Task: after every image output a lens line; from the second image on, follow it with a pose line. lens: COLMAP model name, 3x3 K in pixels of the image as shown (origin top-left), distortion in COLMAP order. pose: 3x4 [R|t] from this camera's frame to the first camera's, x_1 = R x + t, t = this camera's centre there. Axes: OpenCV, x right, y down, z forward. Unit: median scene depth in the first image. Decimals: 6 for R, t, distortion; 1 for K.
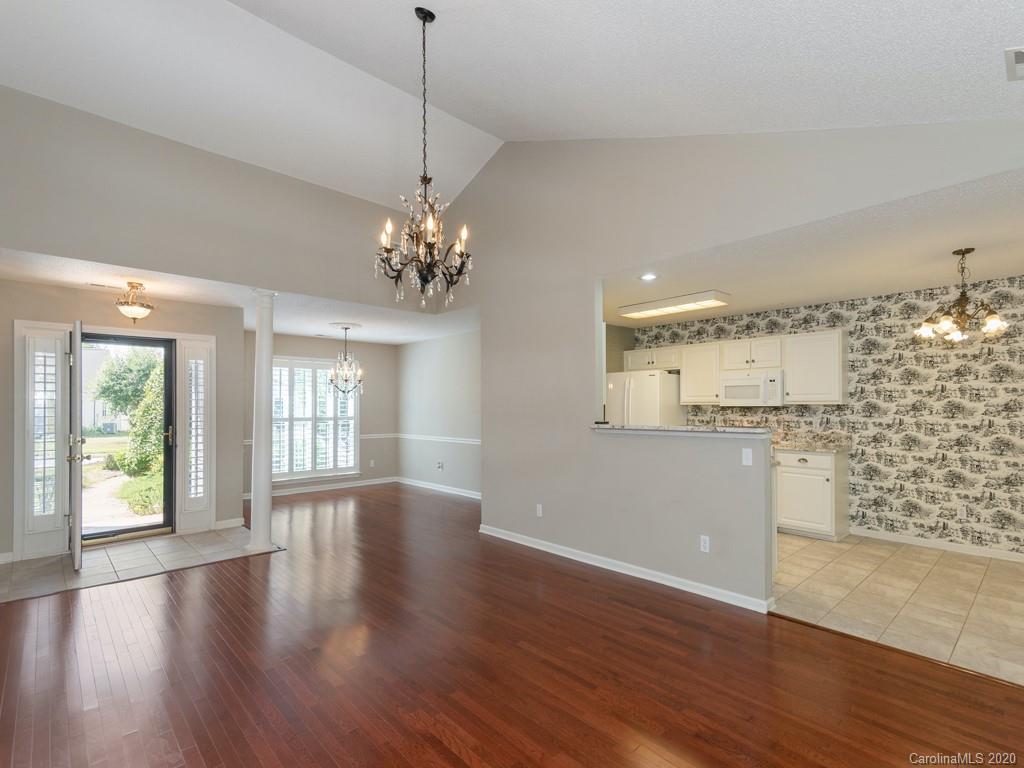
lens RADIAL K [[498.2, 0, 508.6], [0, 498.2, 400.4], [0, 0, 1]] dist [0.020810, 0.000549]
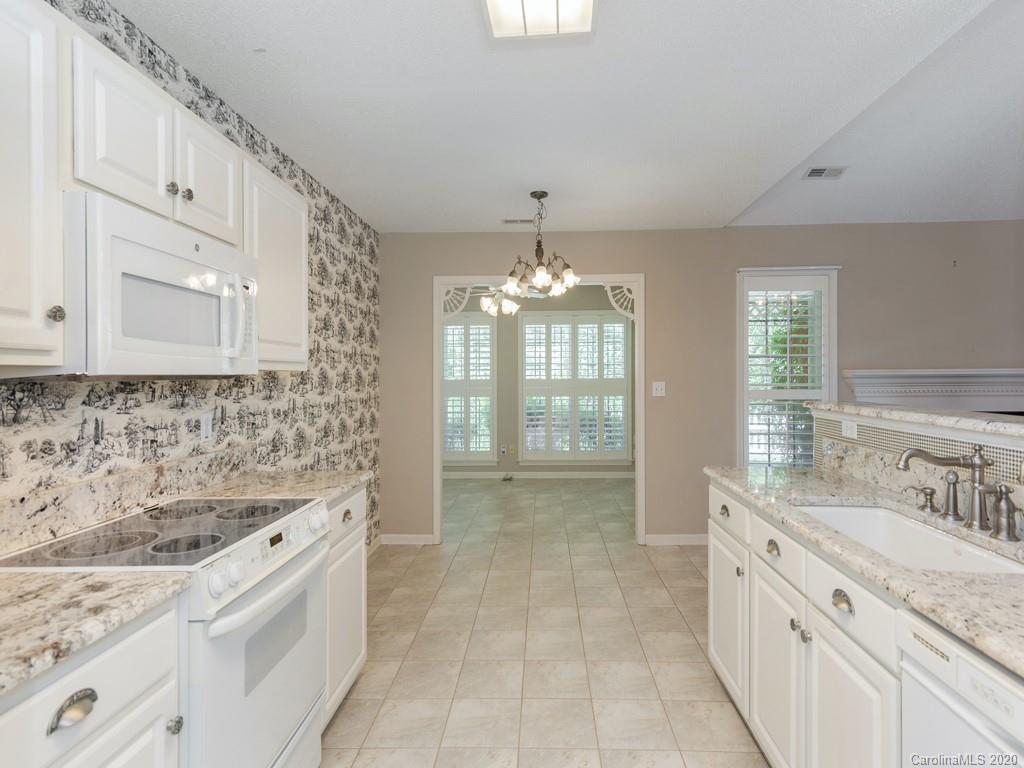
lens RADIAL K [[519.1, 0, 518.7], [0, 519.1, 381.4], [0, 0, 1]] dist [0.001382, 0.000345]
pose [[-0.697627, -0.001230, 0.716460, 0.196350], [-0.000015, 0.999999, 0.001703, 0.014621], [-0.716461, 0.001177, -0.697626, 1.100160]]
